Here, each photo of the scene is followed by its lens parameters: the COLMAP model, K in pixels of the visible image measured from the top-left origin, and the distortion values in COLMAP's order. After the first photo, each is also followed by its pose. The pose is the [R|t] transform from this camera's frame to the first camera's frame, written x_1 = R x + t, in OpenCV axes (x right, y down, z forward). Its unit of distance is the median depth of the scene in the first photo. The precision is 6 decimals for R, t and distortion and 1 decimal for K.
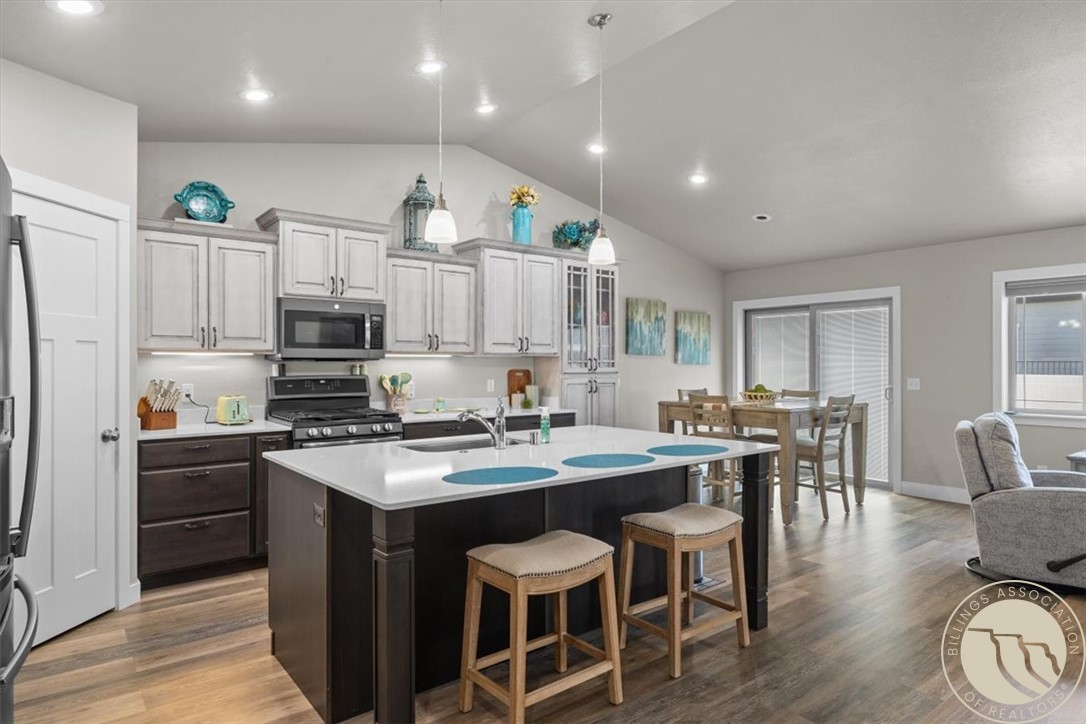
lens RADIAL K [[618.1, 0, 534.7], [0, 618.1, 364.4], [0, 0, 1]] dist [0.000302, 0.000175]
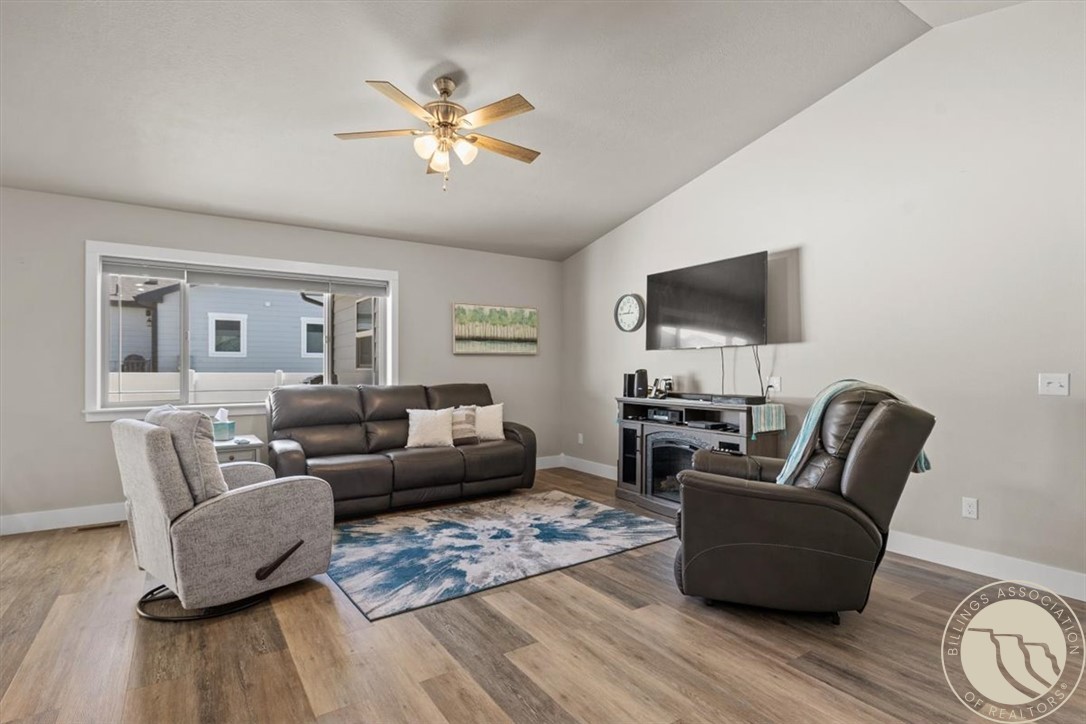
lens RADIAL K [[539.5, 0, 537.2], [0, 539.5, 364.1], [0, 0, 1]] dist [-0.000707, 0.000038]
pose [[0.072508, 0.007403, 0.997340, 0.068482], [-0.000766, 0.999973, -0.007367, 0.023417], [-0.997368, -0.000229, 0.072512, 0.370842]]
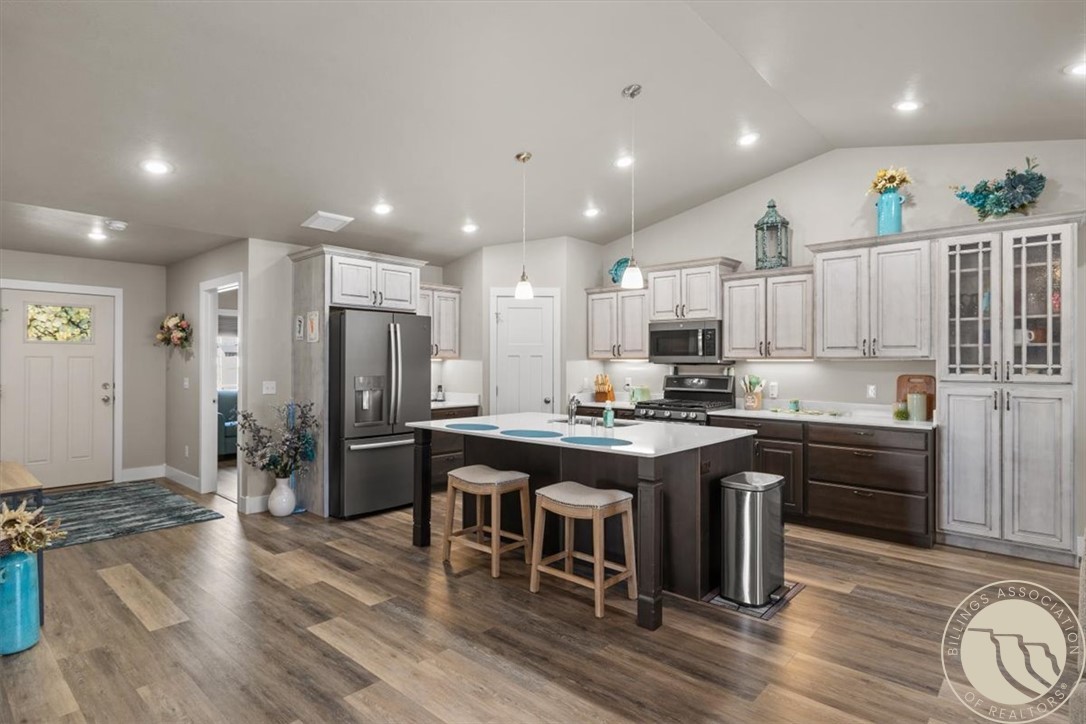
lens RADIAL K [[571.6, 0, 536.4], [0, 571.6, 359.9], [0, 0, 1]] dist [-0.000875, 0.000071]
pose [[0.179196, -0.001802, -0.983812, 0.749623], [-0.002465, 0.999994, -0.002280, -0.010879], [0.983810, 0.002833, 0.179190, 0.380938]]
